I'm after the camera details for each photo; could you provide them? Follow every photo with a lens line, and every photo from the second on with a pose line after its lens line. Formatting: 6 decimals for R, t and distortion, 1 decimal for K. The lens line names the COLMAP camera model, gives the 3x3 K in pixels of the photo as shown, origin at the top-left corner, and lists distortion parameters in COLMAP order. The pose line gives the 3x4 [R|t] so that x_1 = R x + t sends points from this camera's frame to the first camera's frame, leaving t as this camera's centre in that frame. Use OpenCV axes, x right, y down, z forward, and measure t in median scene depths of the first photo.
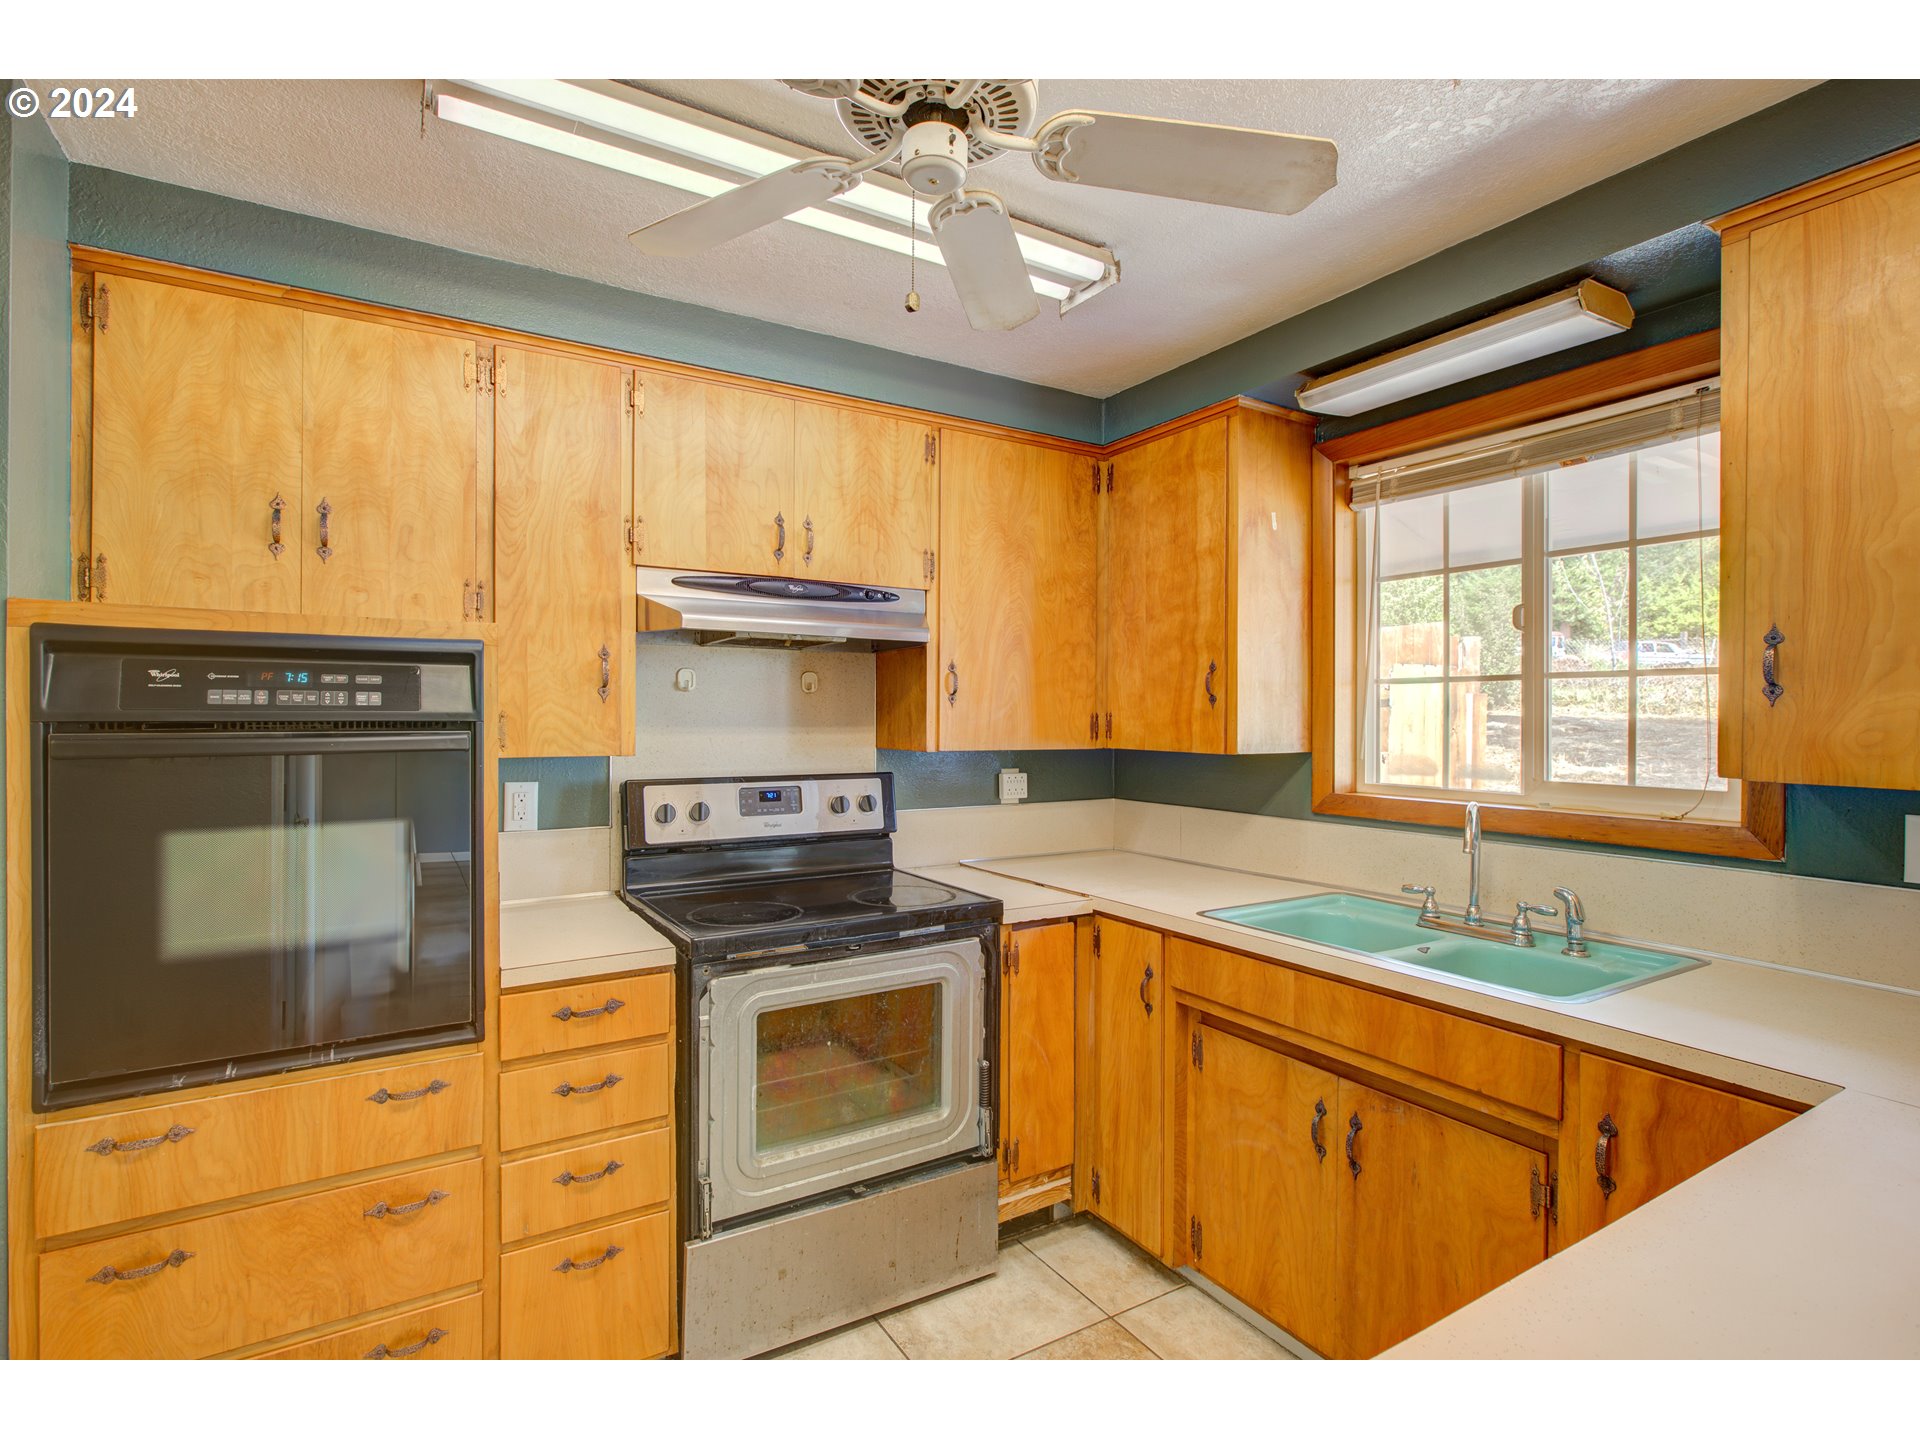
lens RADIAL K [[914.4, 0, 928.2], [0, 914.4, 719.6], [0, 0, 1]] dist [-0.016142, 0.010154]
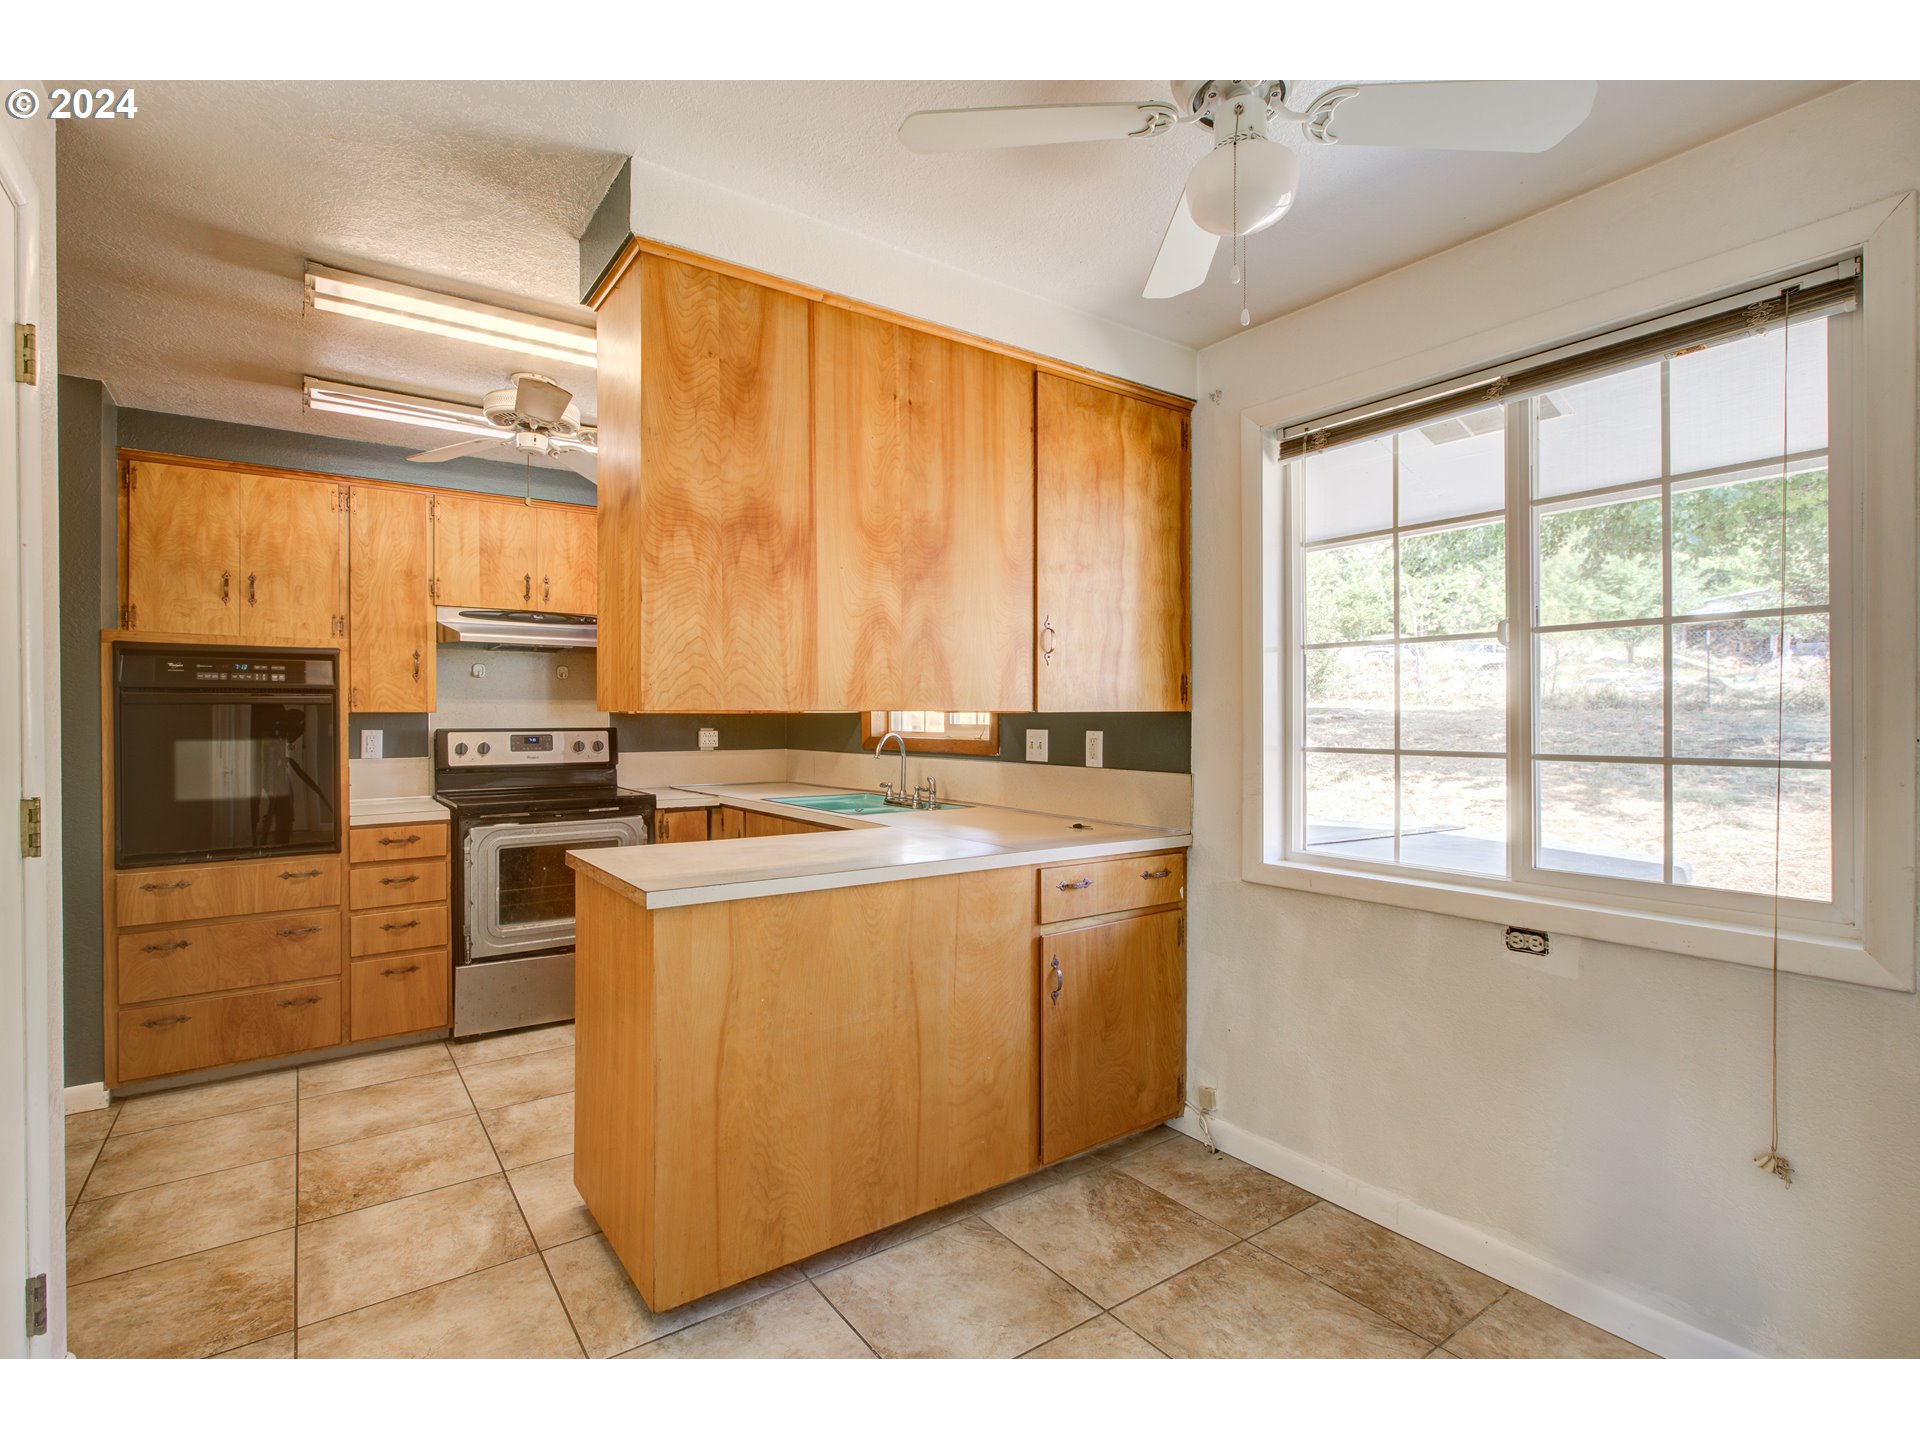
lens RADIAL K [[923.0, 0, 949.0], [0, 923.0, 720.1], [0, 0, 1]] dist [-0.016578, 0.009969]
pose [[0.996378, -0.005049, 0.084883, 0.586906], [0.005047, 0.999987, 0.000234, 0.066706], [-0.084883, 0.000195, 0.996391, -0.975664]]
